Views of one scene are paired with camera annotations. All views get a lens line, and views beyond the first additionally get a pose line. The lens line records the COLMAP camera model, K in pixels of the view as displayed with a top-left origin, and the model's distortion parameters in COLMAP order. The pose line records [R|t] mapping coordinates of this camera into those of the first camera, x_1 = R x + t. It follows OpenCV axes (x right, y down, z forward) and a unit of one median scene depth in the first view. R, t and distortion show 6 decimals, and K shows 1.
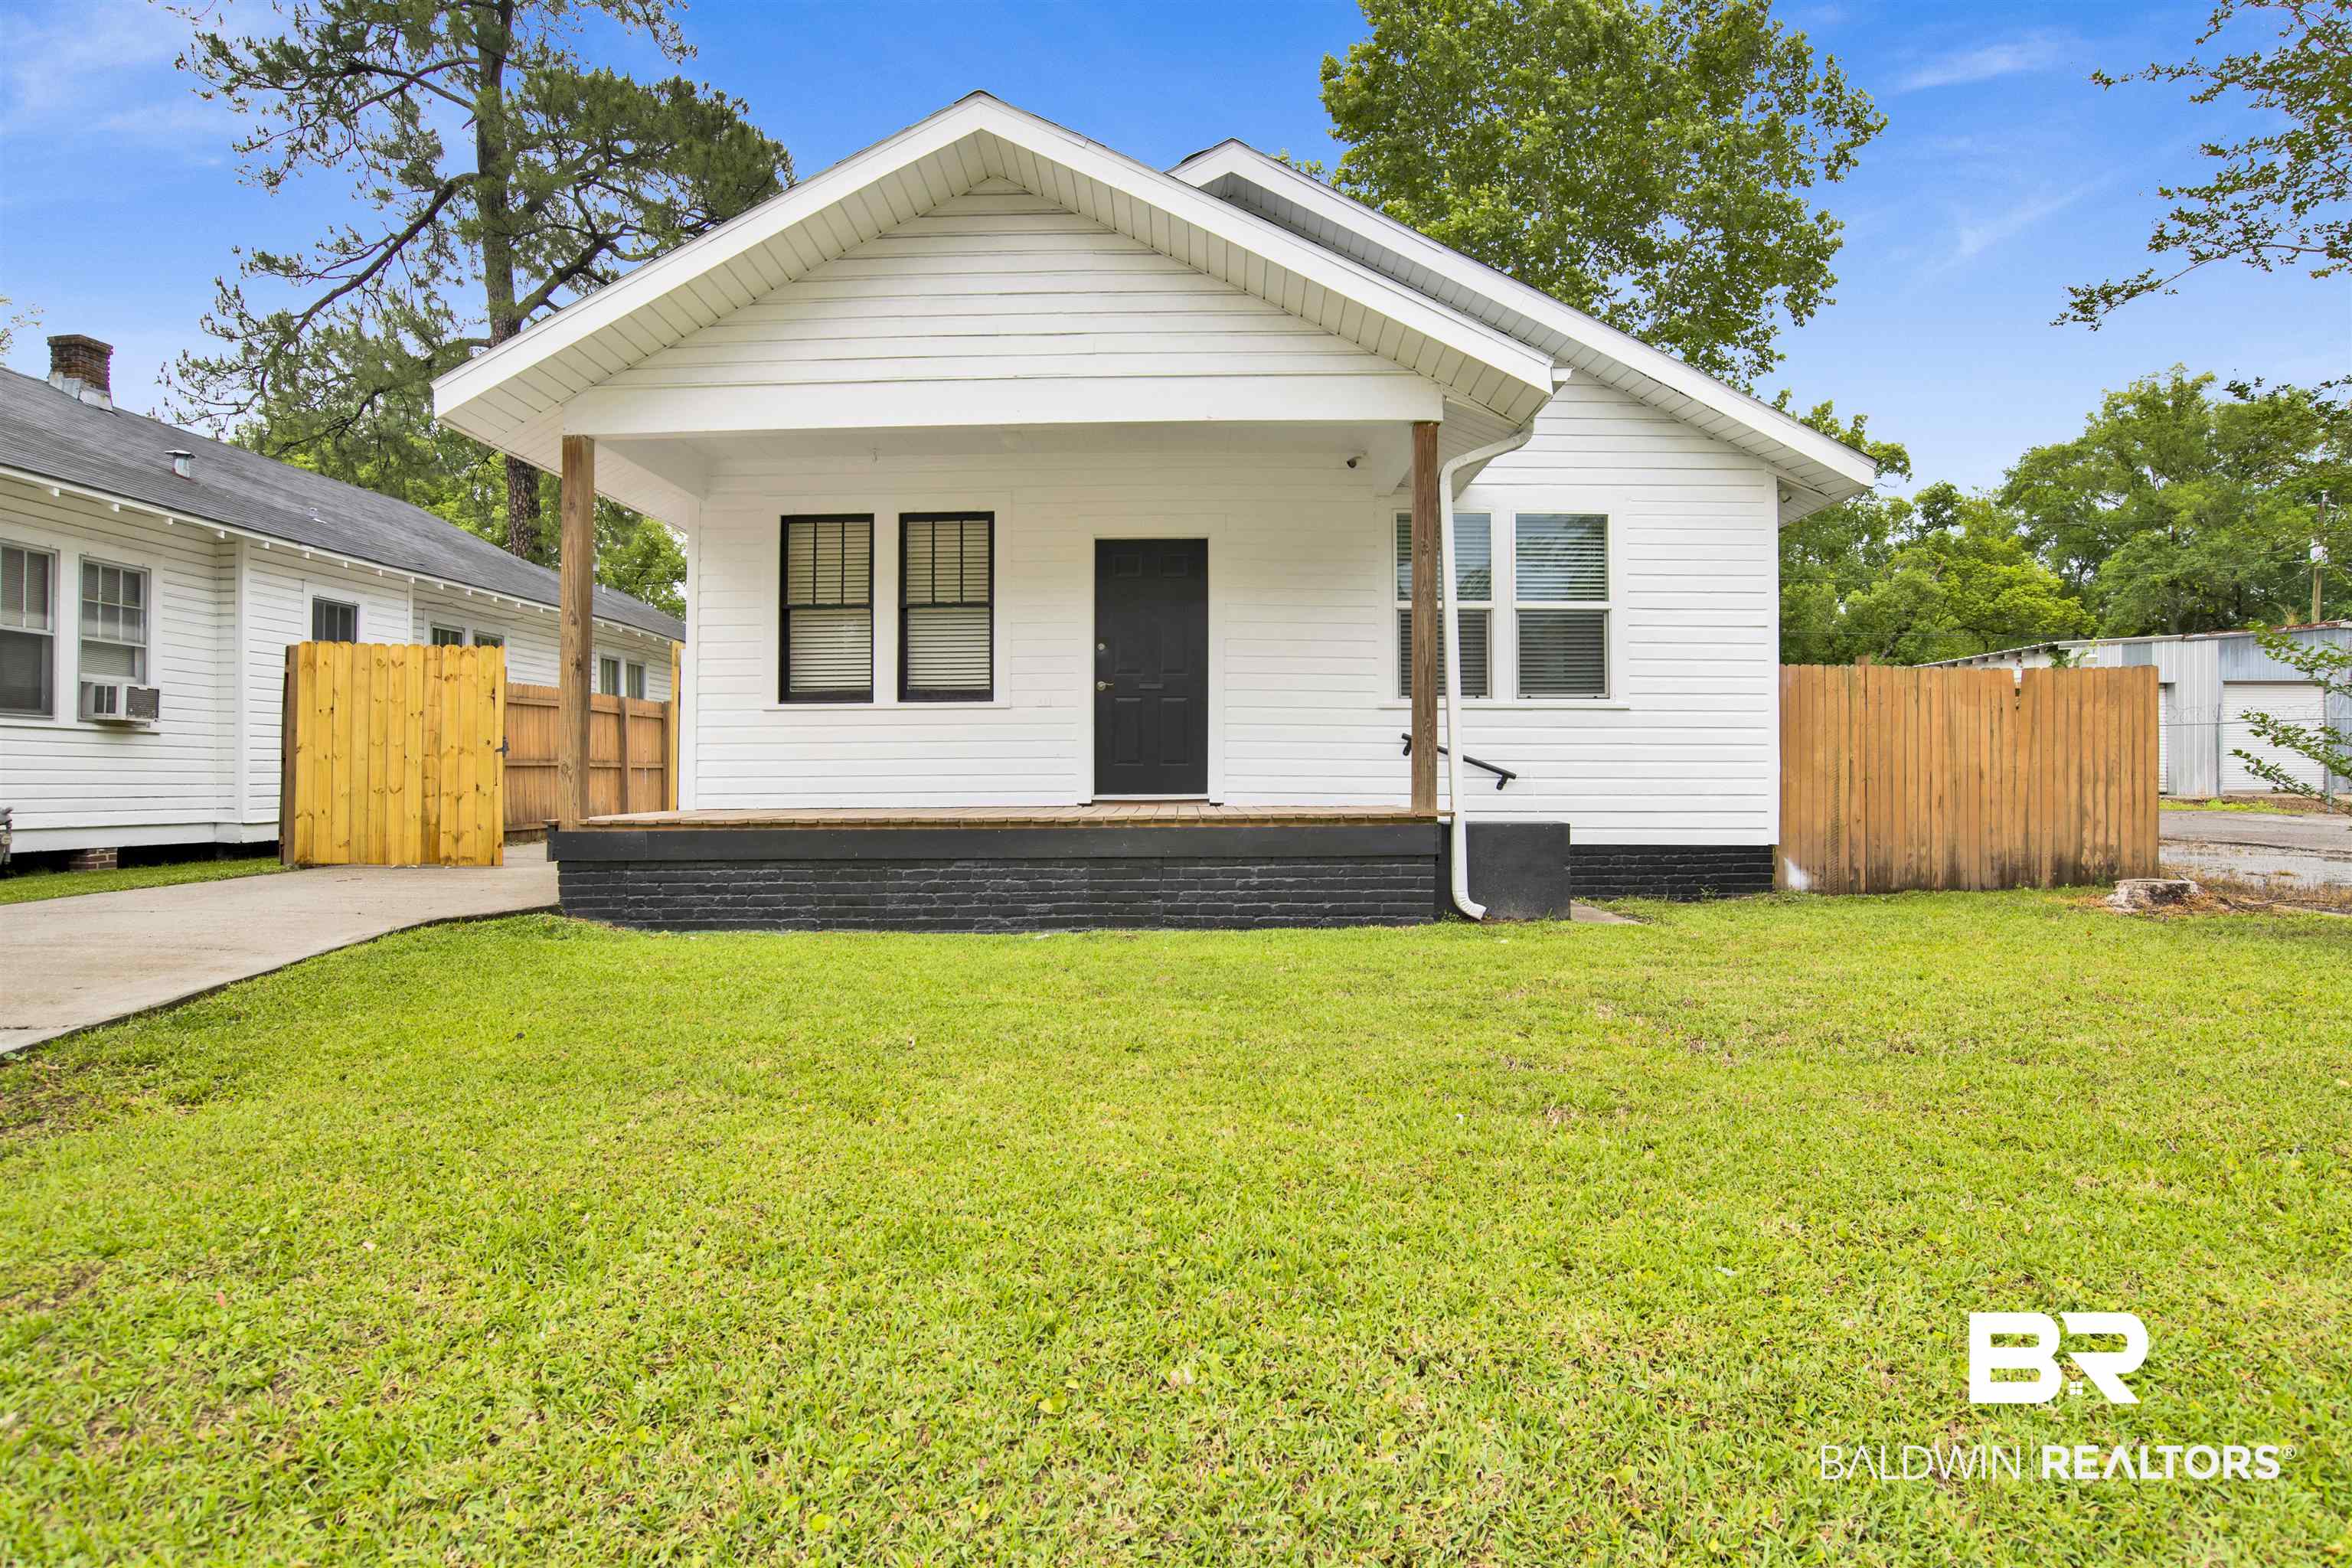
lens RADIAL K [[1233.7, 0, 1181.3], [0, 1233.7, 784.4], [0, 0, 1]] dist [-0.069986, 0.024123]
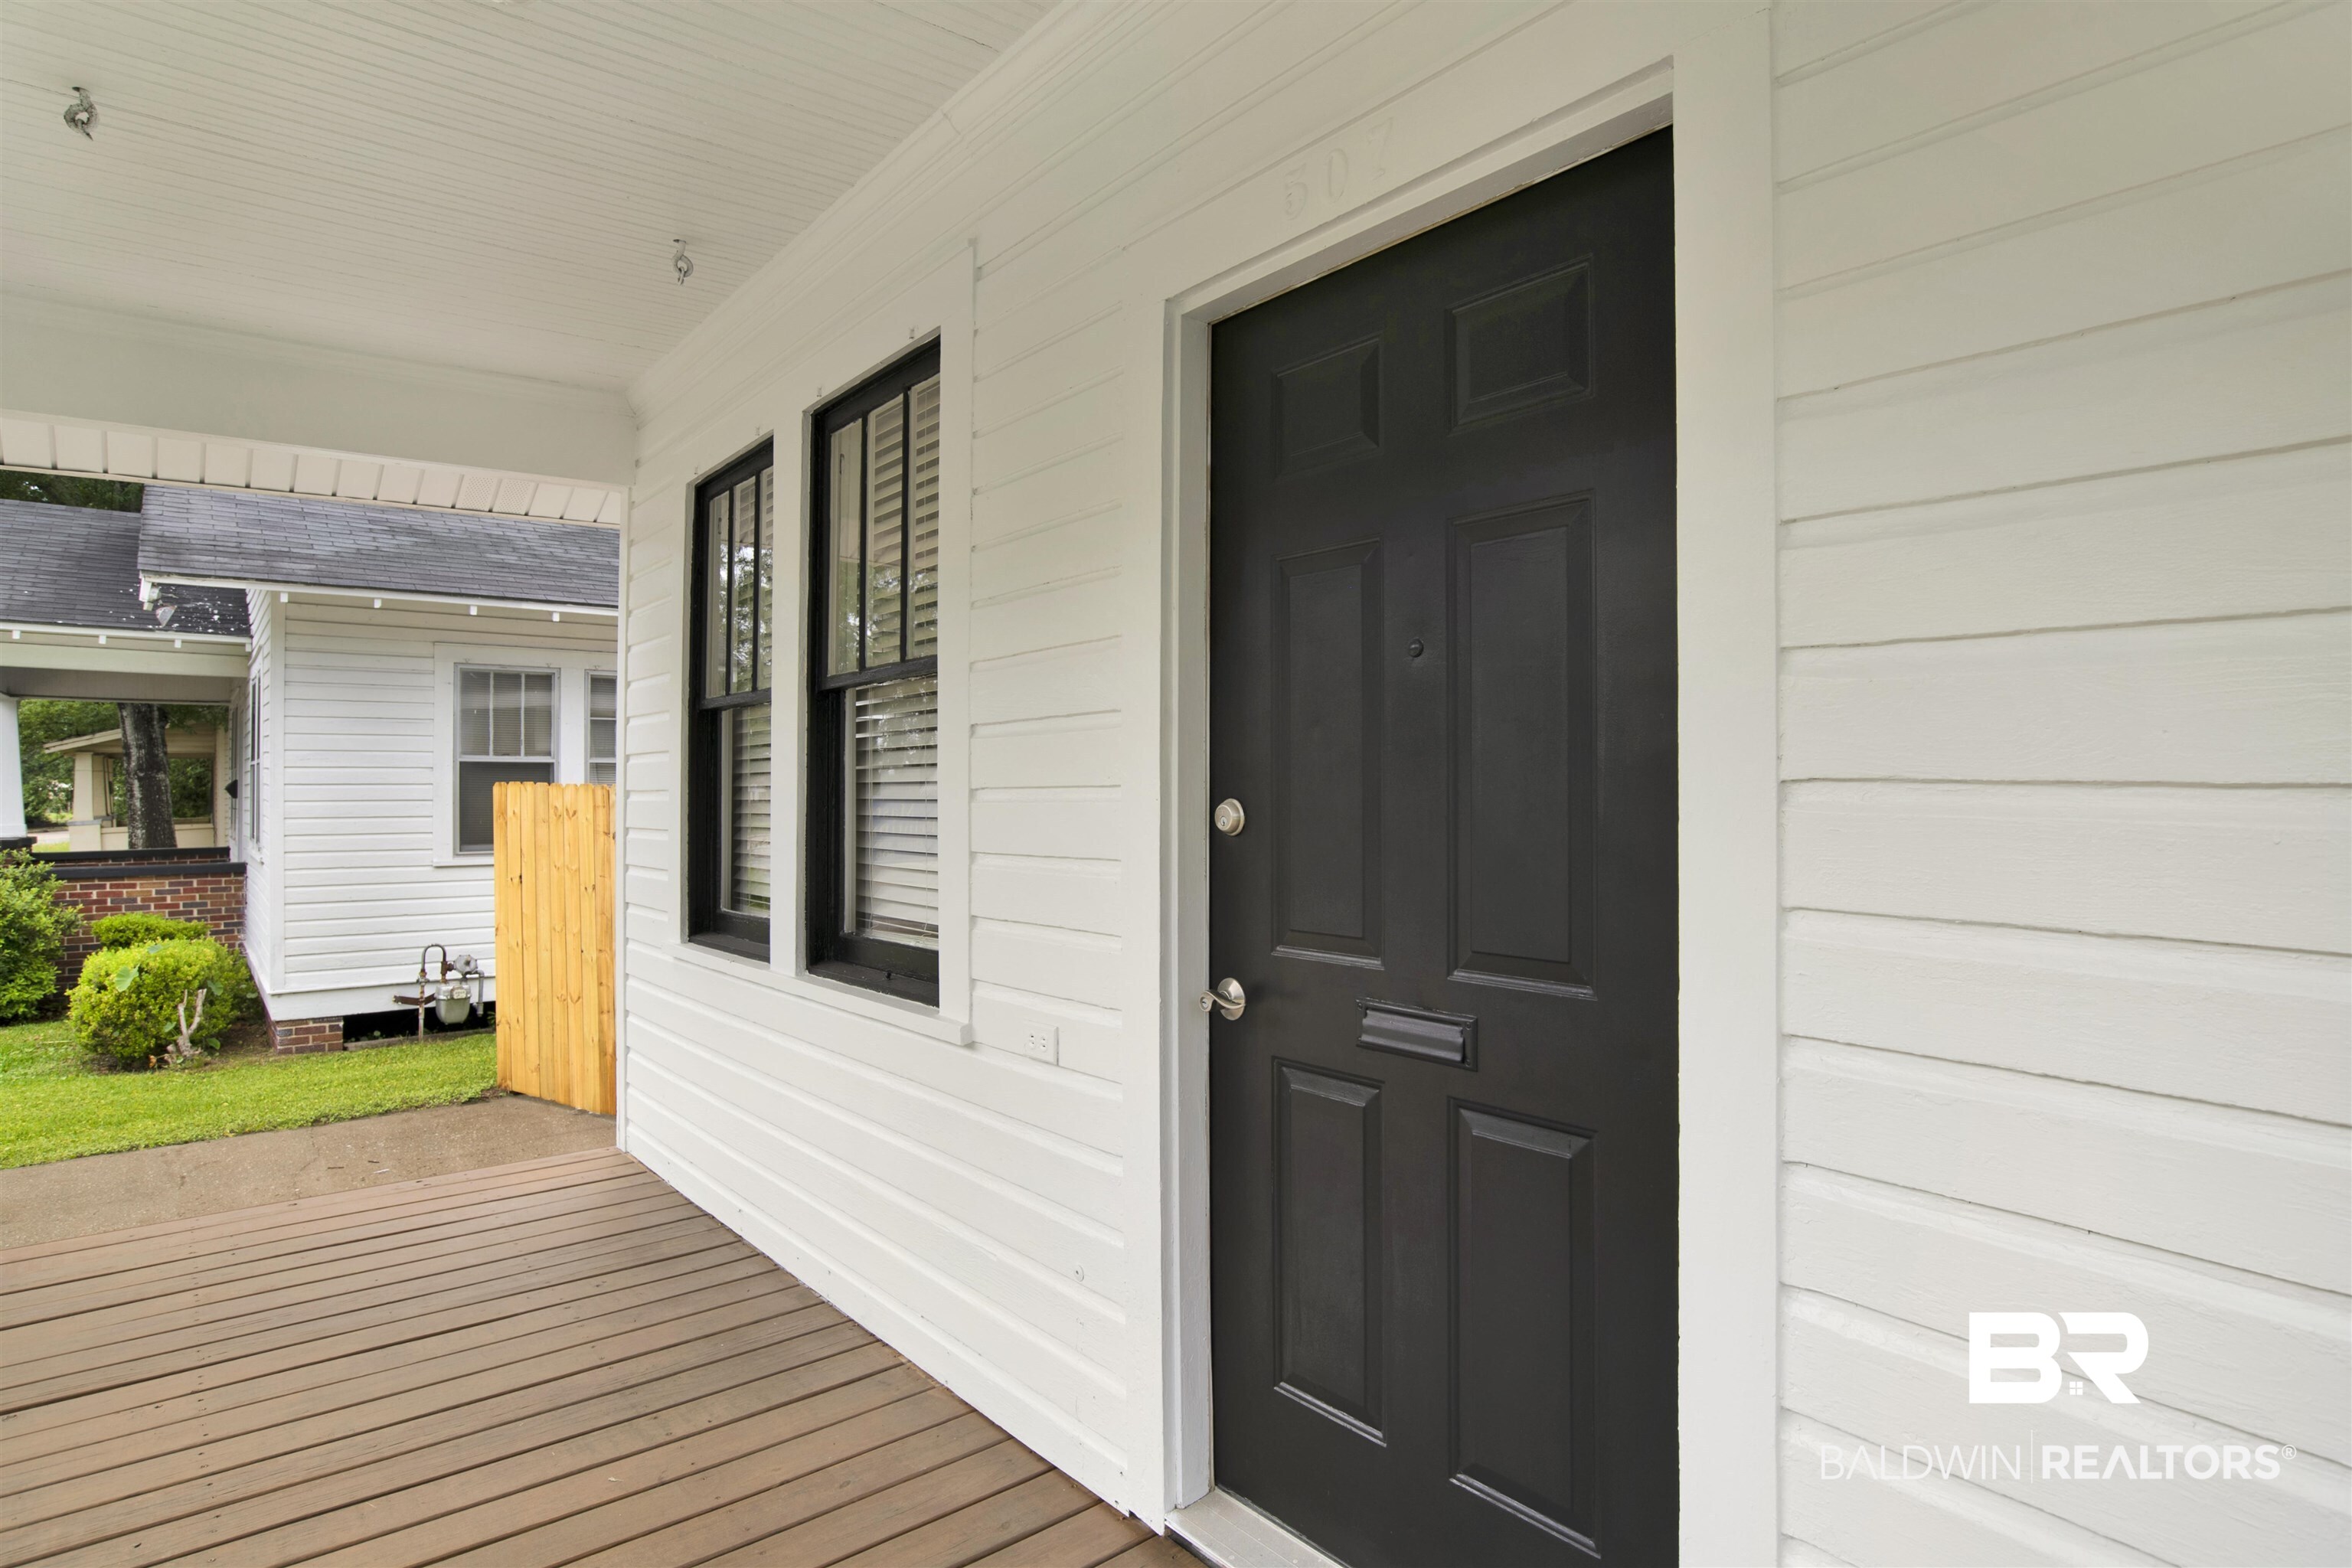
lens RADIAL K [[1233.7, 0, 1190.0], [0, 1233.7, 766.7], [0, 0, 1]] dist [-0.069986, 0.024123]
pose [[0.677063, -0.021827, -0.735602, 0.088404], [0.011192, 0.999750, -0.019364, -0.117353], [0.735840, 0.004878, 0.677137, 0.862581]]
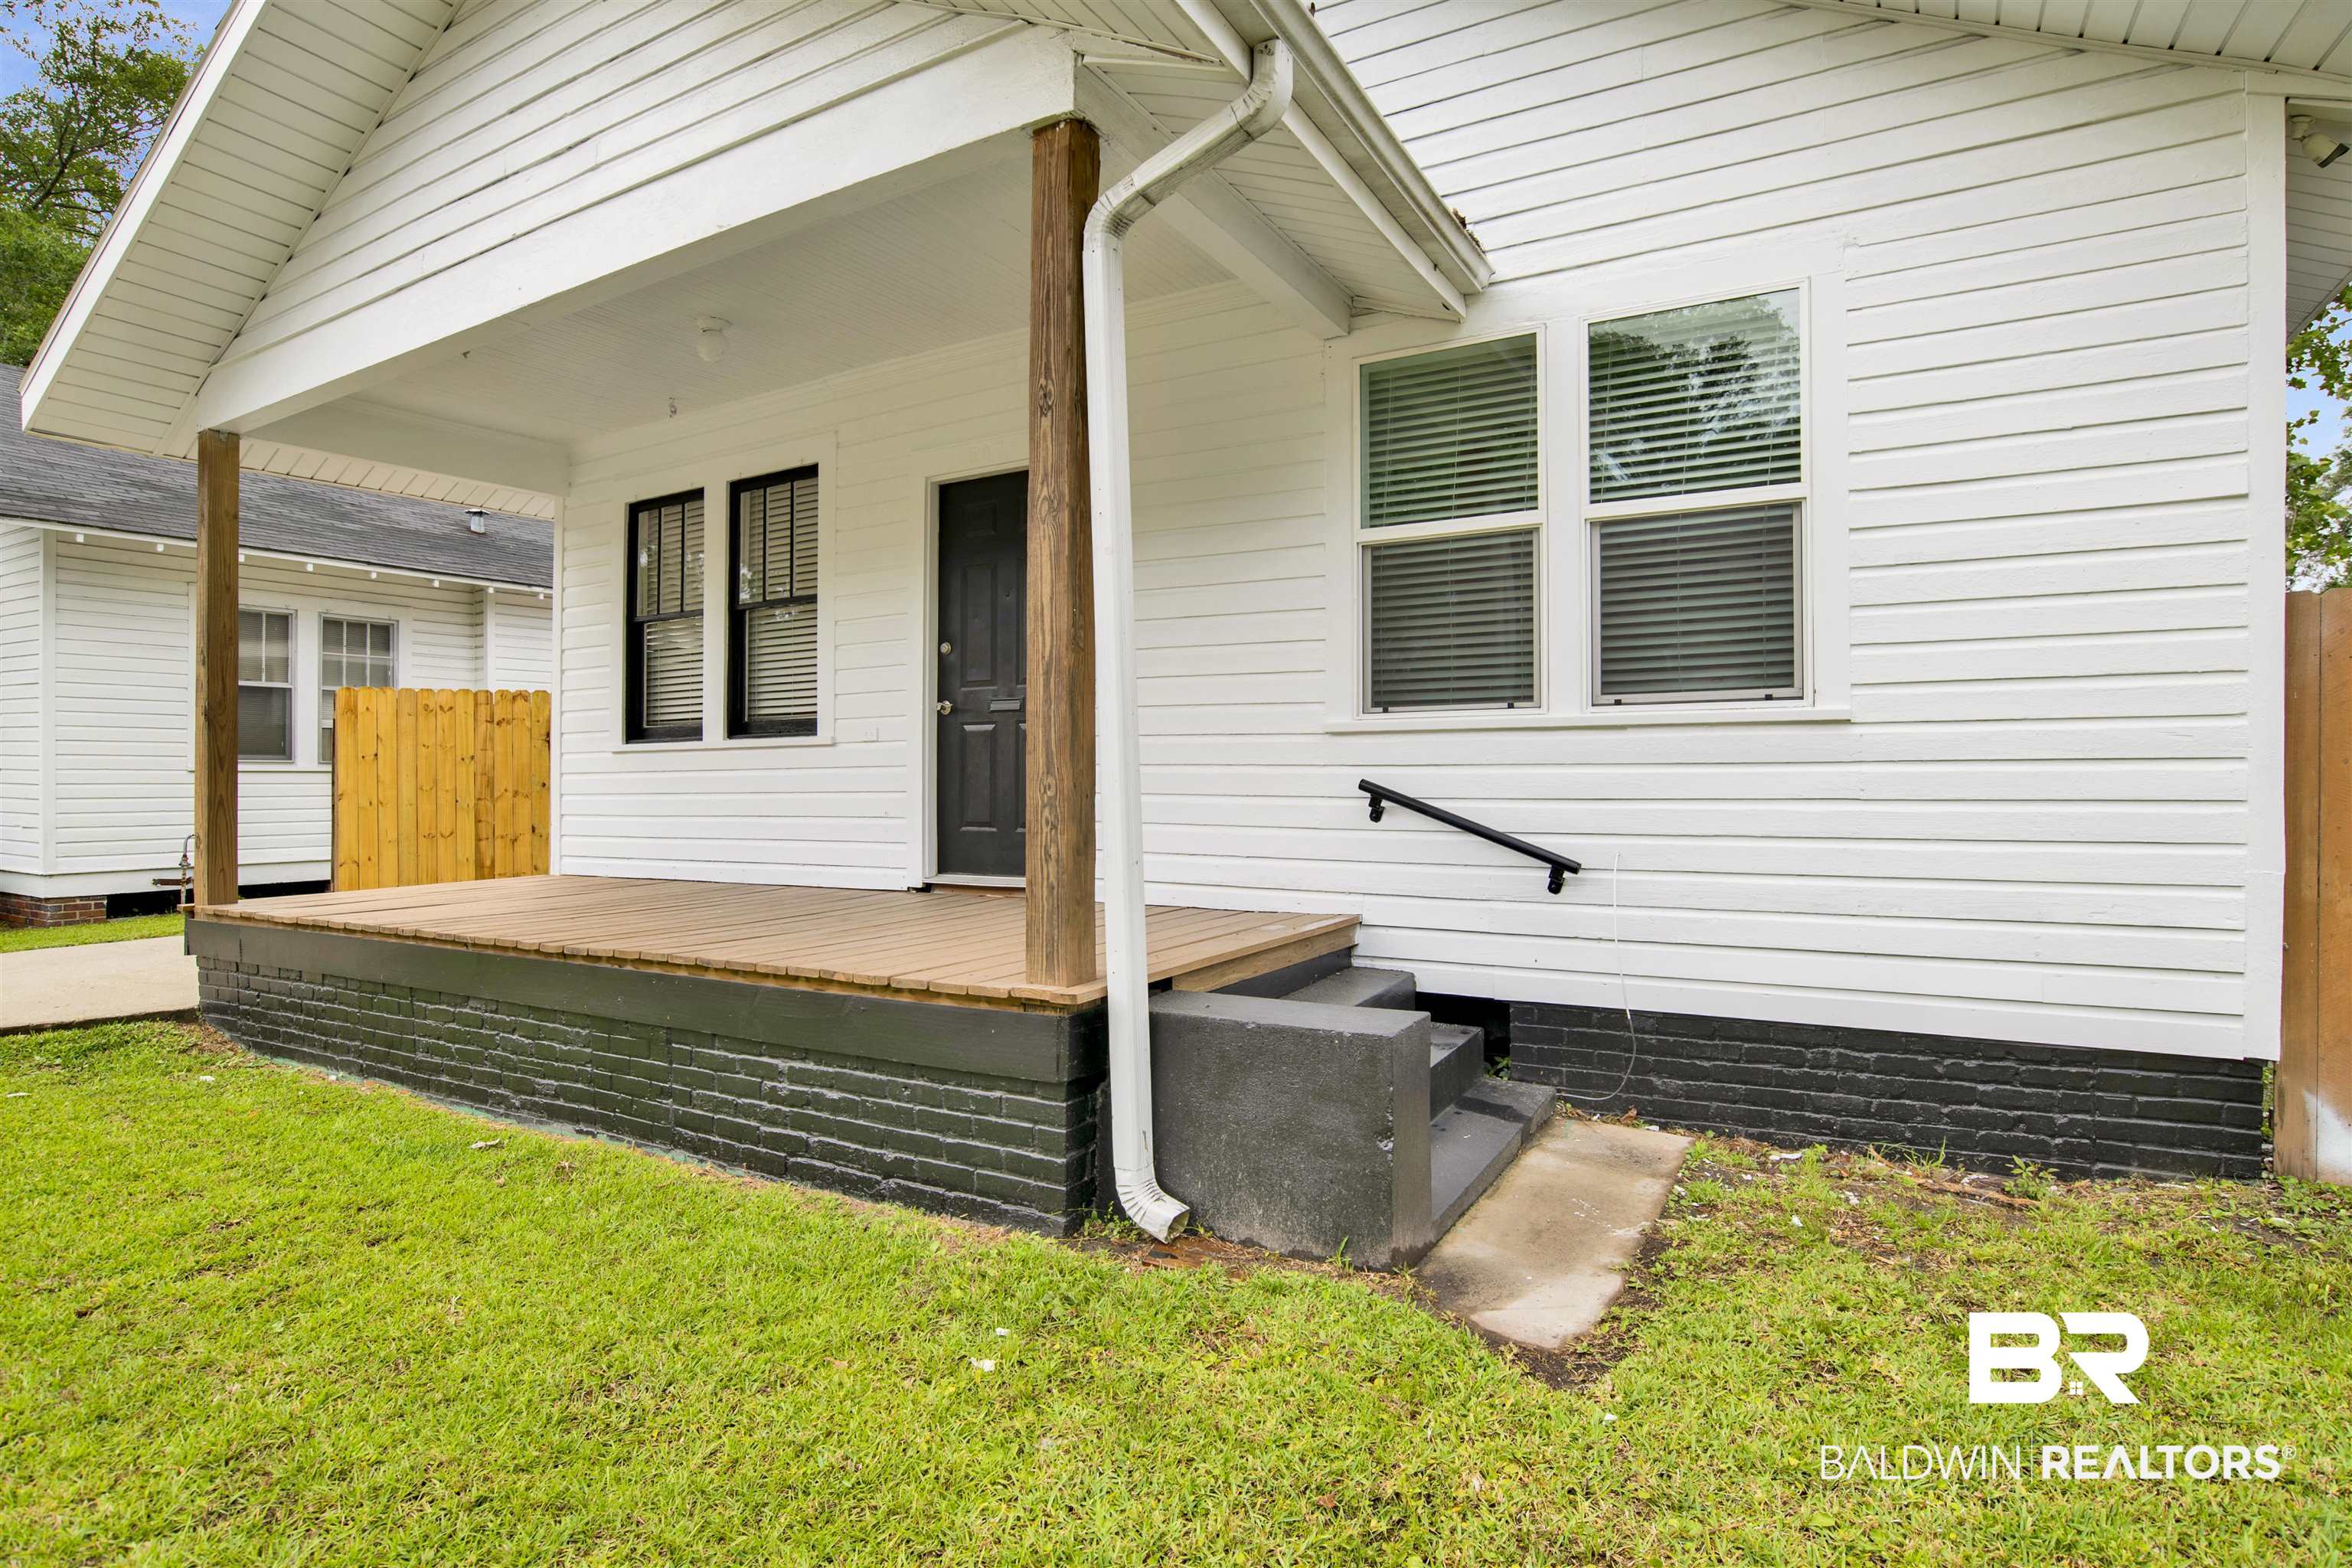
lens RADIAL K [[1233.7, 0, 1160.4], [0, 1233.7, 800.4], [0, 0, 1]] dist [-0.069986, 0.024123]
pose [[0.874500, 0.003262, -0.485014, 0.355858], [0.004398, 0.999883, 0.014655, -0.040434], [0.485005, -0.014949, 0.874383, 0.491127]]
